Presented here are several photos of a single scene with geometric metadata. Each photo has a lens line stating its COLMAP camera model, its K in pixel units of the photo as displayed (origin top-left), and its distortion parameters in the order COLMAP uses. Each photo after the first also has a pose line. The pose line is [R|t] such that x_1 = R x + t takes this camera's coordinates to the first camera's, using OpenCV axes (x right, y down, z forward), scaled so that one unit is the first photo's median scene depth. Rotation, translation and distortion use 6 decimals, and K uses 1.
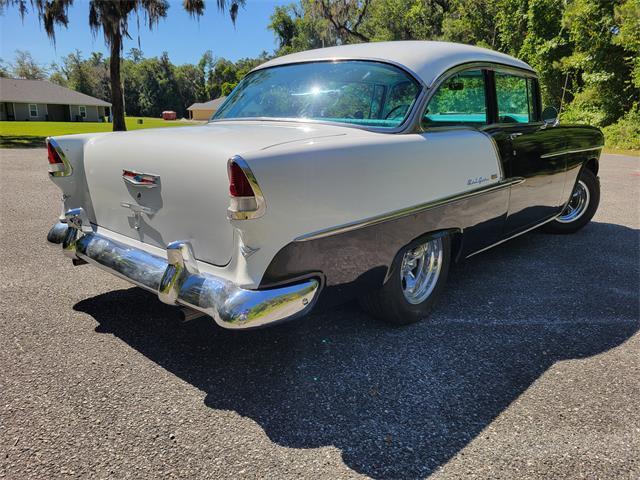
lens RADIAL K [[452.8, 0, 301.5], [0, 452.8, 222.6], [0, 0, 1]] dist [0.028664, -0.007102]
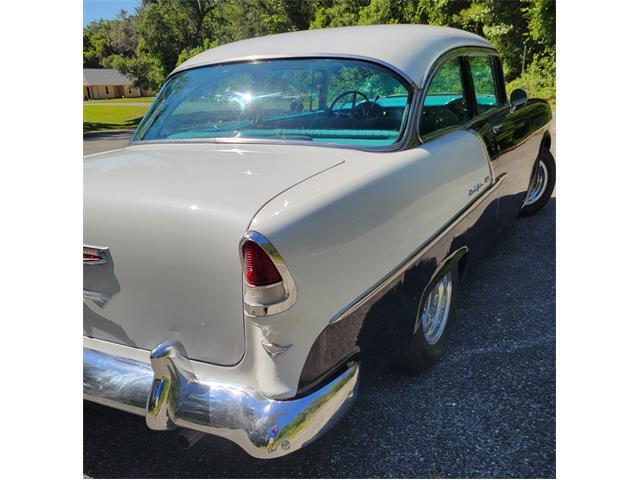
lens RADIAL K [[503.0, 0, 319.5], [0, 503.0, 237.6], [0, 0, 1]] dist [0.034382, -0.011081]
pose [[0.964551, -0.140575, 0.223340, -0.143095], [0.124822, 0.988683, 0.083222, -0.124613], [-0.232512, -0.052394, 0.971181, 0.125504]]
